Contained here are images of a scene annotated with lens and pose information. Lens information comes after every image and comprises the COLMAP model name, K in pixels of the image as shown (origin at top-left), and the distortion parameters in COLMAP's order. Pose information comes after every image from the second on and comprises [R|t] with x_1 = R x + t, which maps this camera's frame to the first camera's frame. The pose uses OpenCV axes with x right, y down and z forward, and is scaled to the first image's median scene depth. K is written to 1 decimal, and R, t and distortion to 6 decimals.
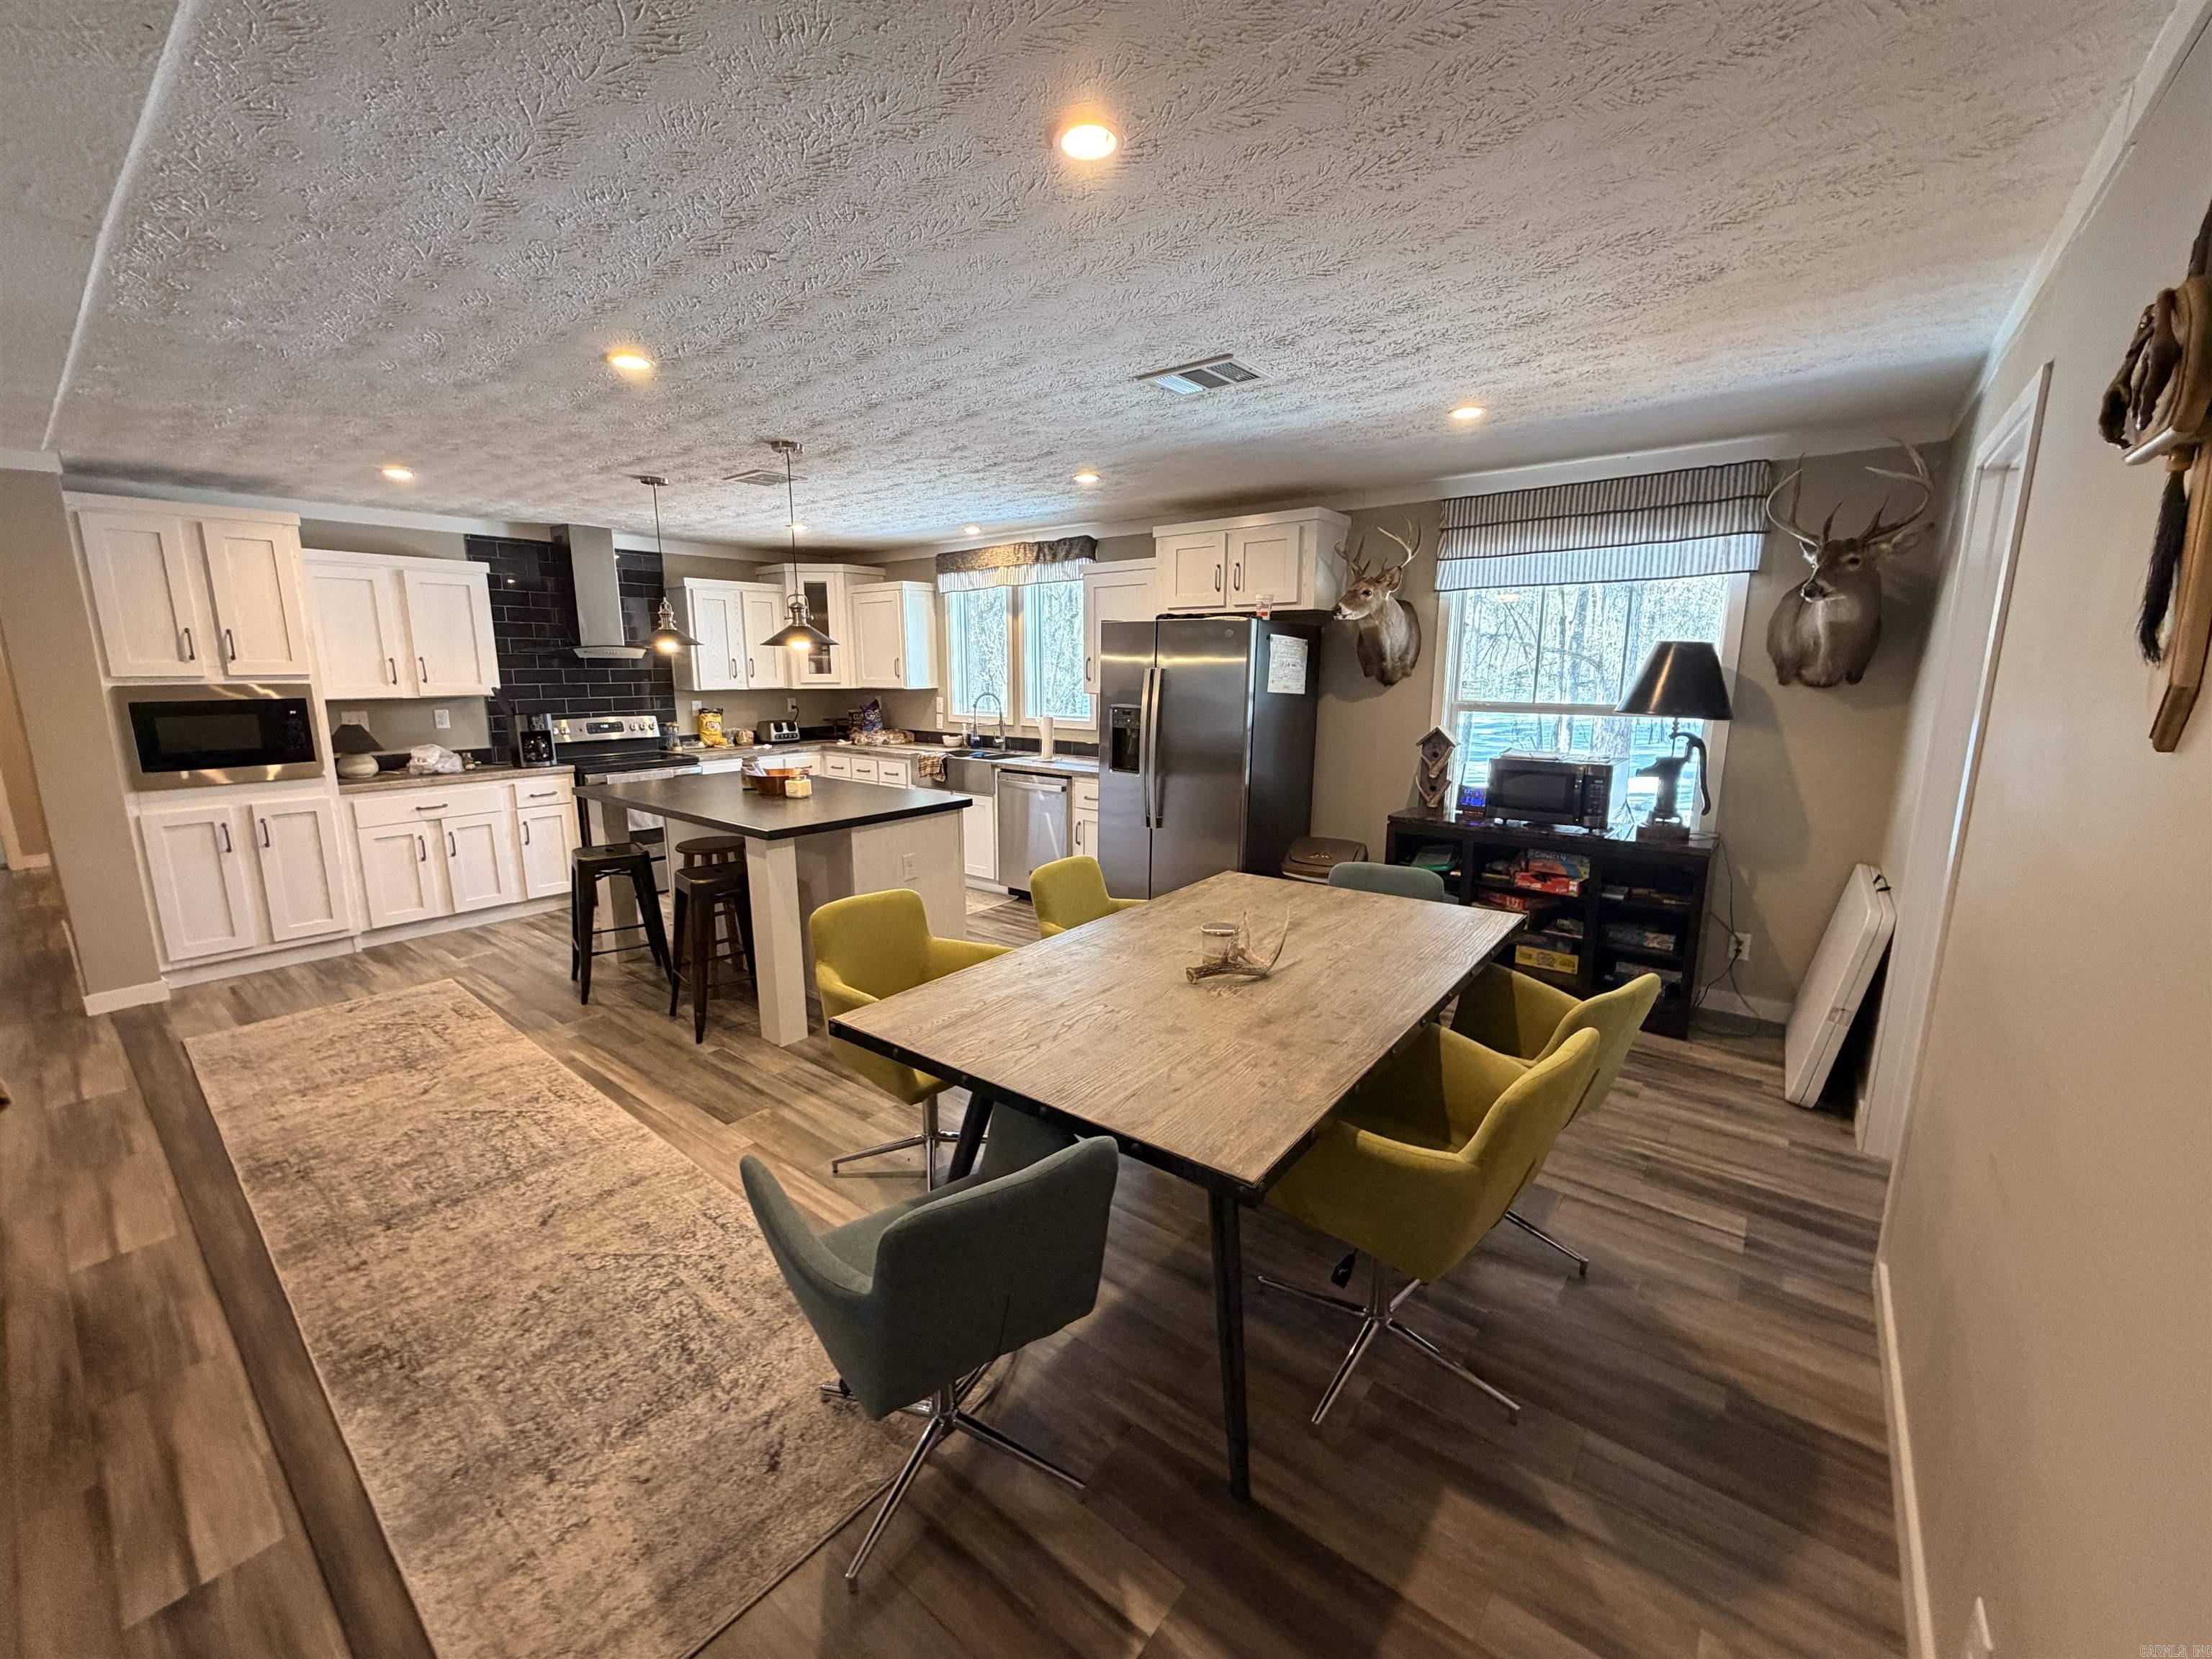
lens RADIAL K [[879.5, 0, 1099.2], [0, 879.5, 829.3], [0, 0, 1]] dist [0.001297, -0.000002]
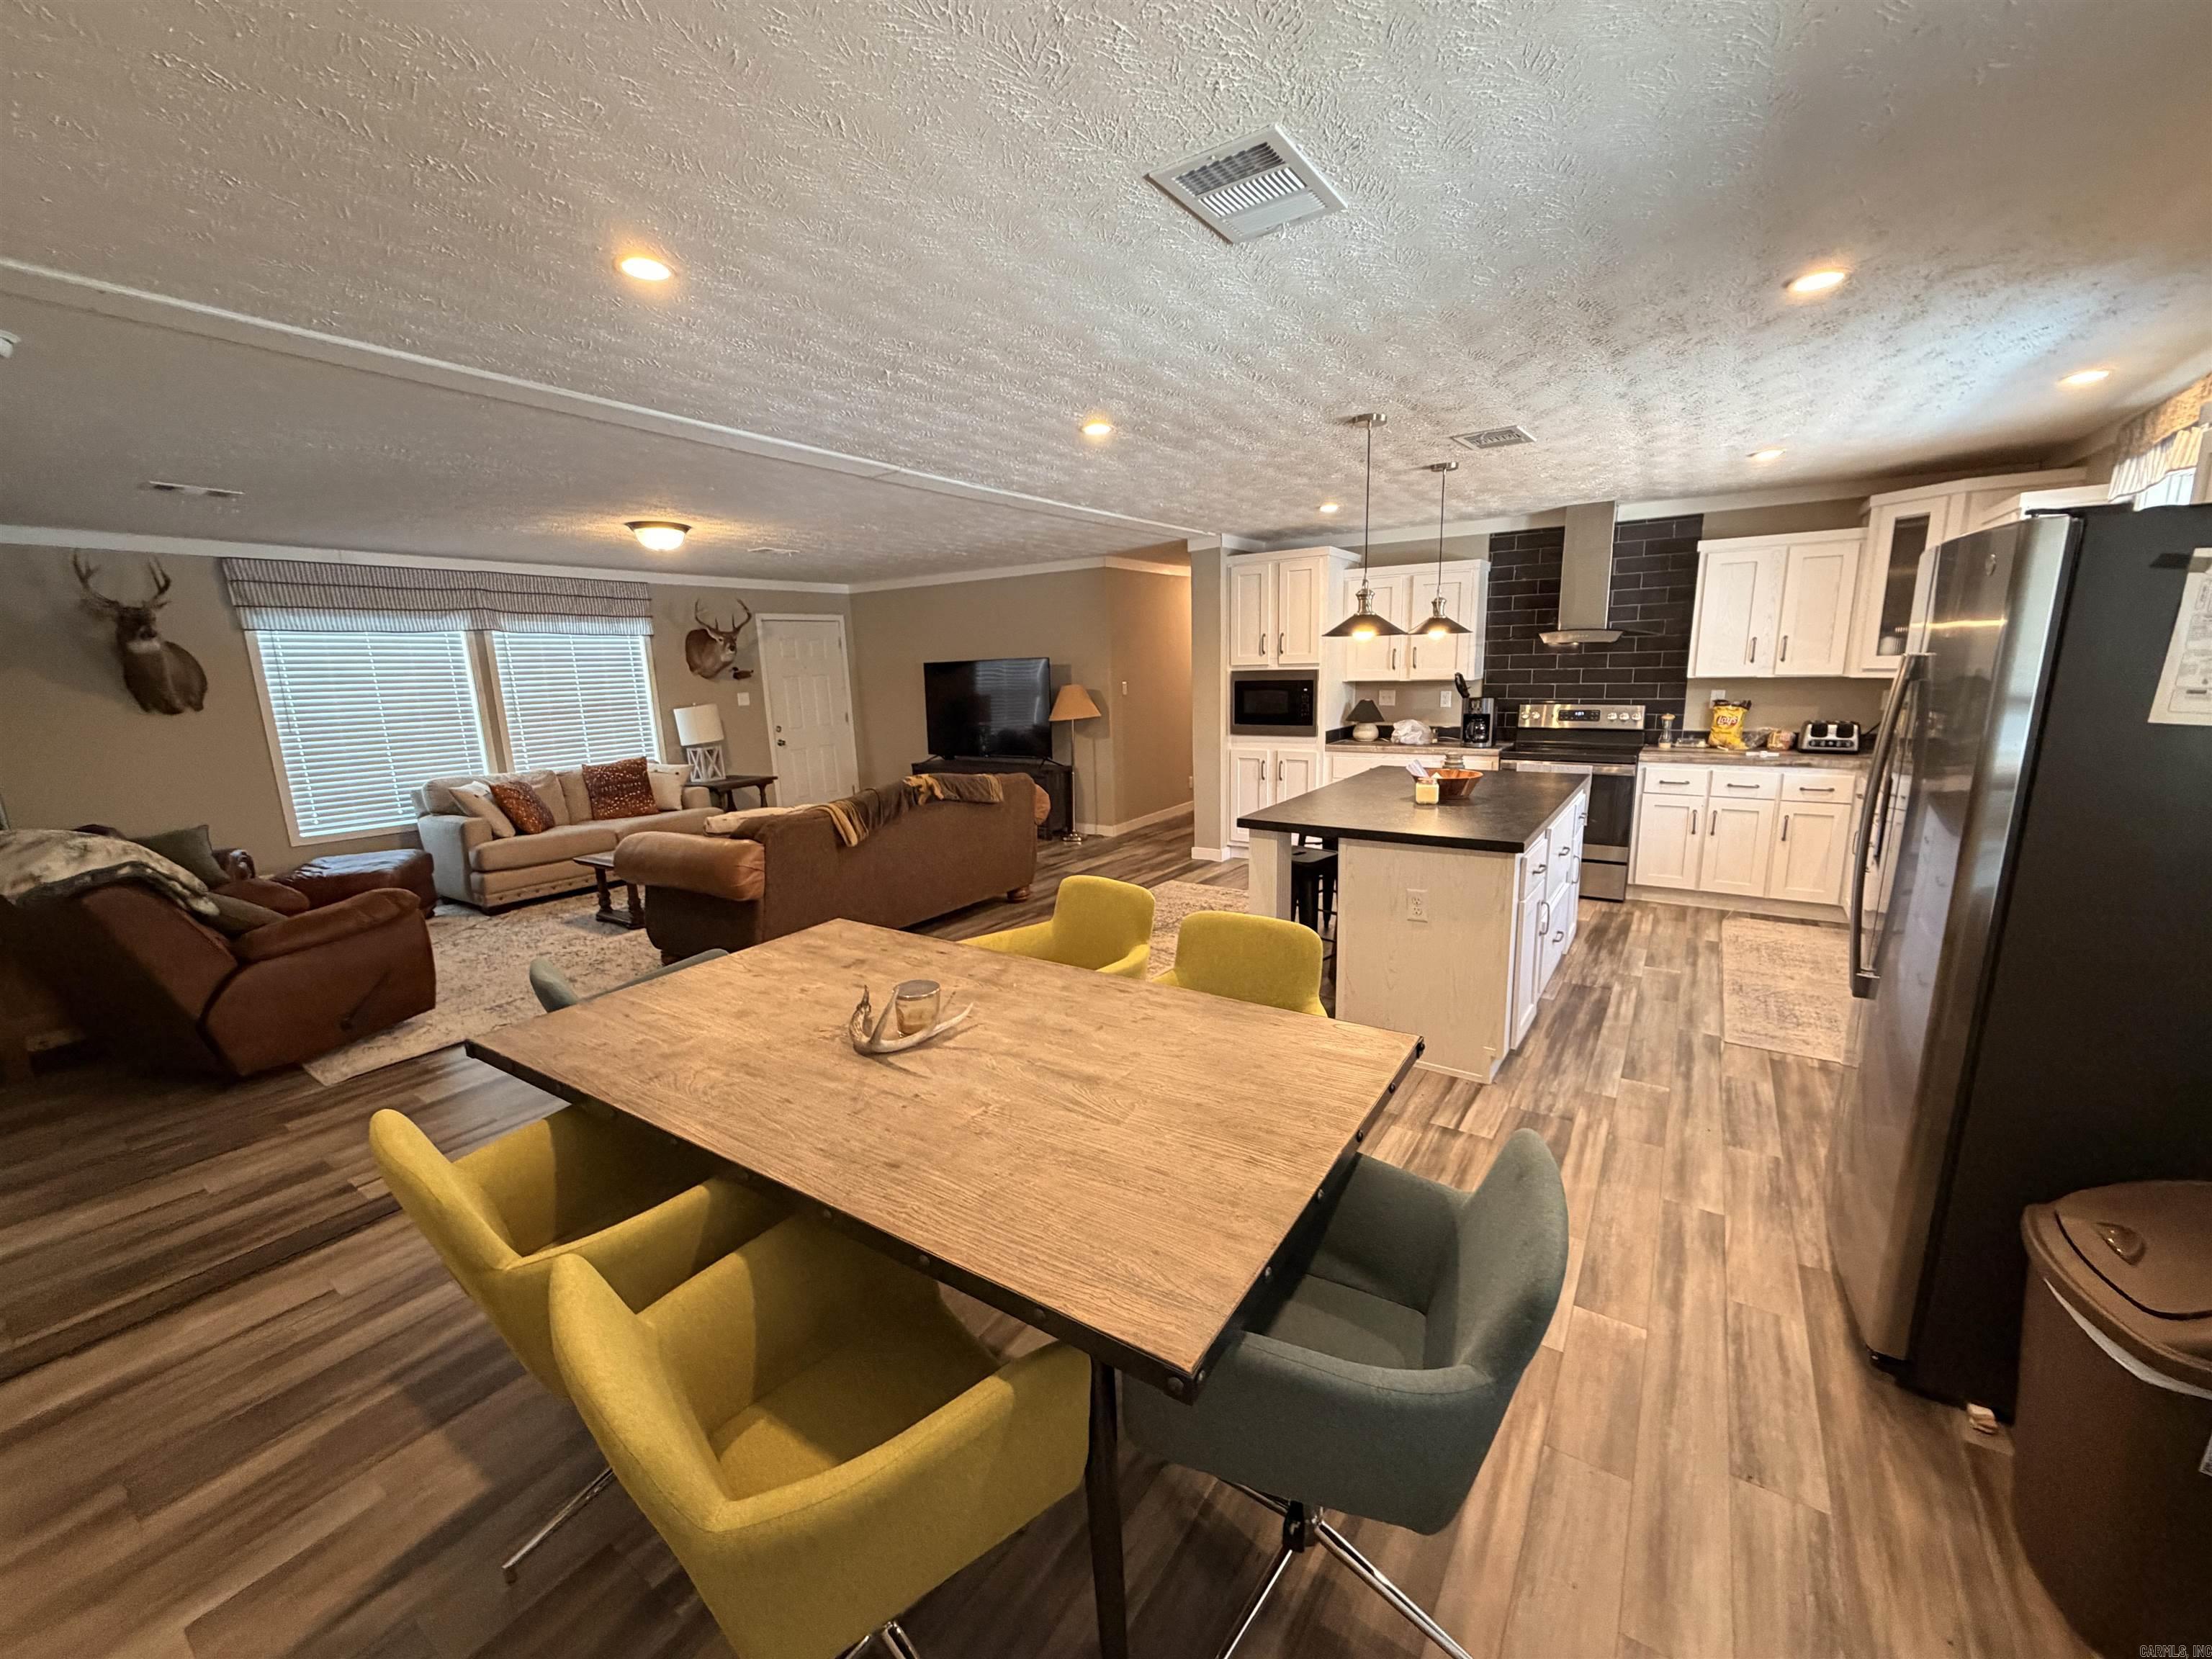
lens RADIAL K [[879.5, 0, 1102.5], [0, 879.5, 832.5], [0, 0, 1]] dist [0.001297, -0.000002]
pose [[0.079697, 0.191239, -0.978303, 0.401067], [-0.159358, 0.971246, 0.176877, -0.088109], [0.983999, 0.141804, 0.107881, 0.454665]]
